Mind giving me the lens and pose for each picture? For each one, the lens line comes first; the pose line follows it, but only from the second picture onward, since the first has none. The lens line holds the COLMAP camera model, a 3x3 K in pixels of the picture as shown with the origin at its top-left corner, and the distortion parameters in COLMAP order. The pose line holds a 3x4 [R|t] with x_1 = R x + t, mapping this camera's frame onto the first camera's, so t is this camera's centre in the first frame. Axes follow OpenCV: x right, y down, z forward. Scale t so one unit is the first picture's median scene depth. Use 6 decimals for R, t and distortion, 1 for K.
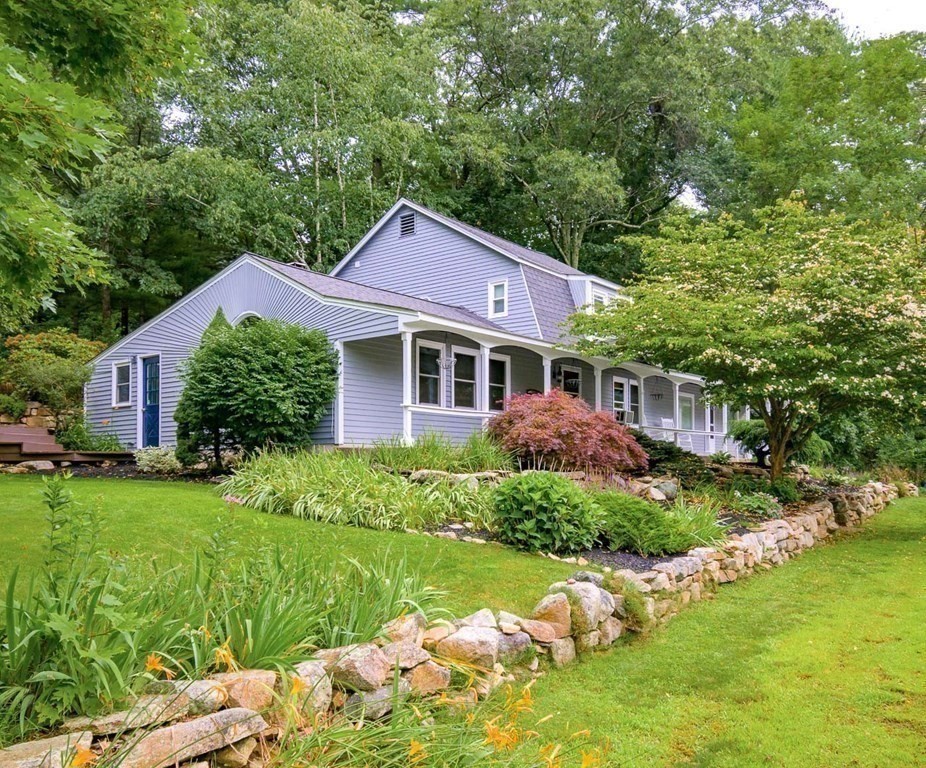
lens RADIAL K [[797.5, 0, 463.0], [0, 797.5, 384.0], [0, 0, 1]] dist [-0.017528, 0.011454]
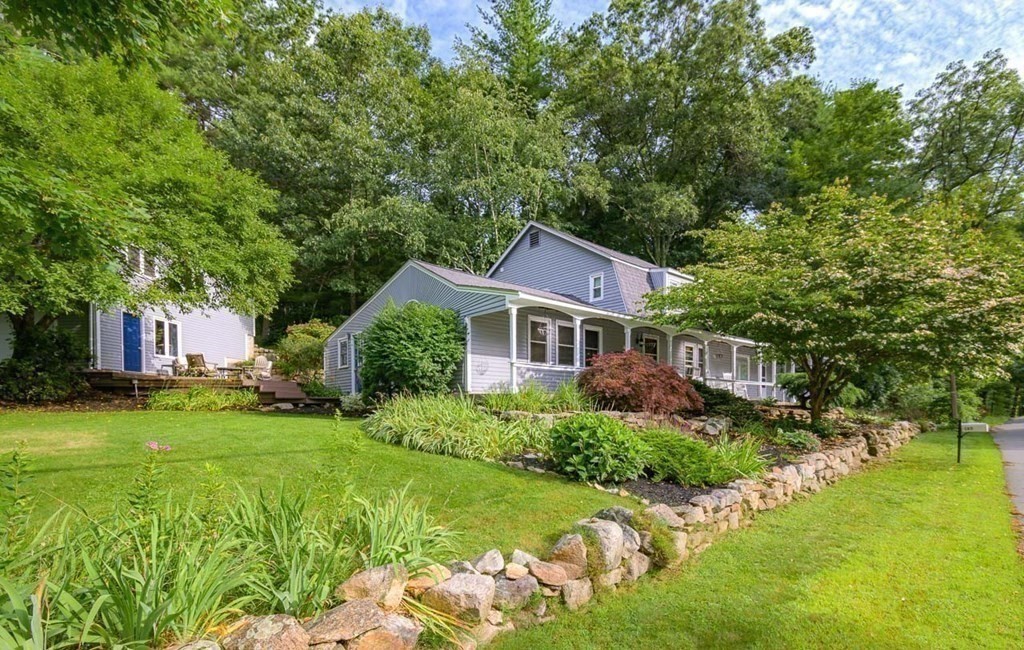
lens RADIAL K [[470.3, 0, 512.4], [0, 470.3, 388.1], [0, 0, 1]] dist [0.000705, -0.000414]
pose [[0.980276, -0.004548, -0.197580, 0.081716], [0.017135, 0.997926, 0.062042, 0.019515], [0.196888, -0.064204, 0.978322, 0.208204]]
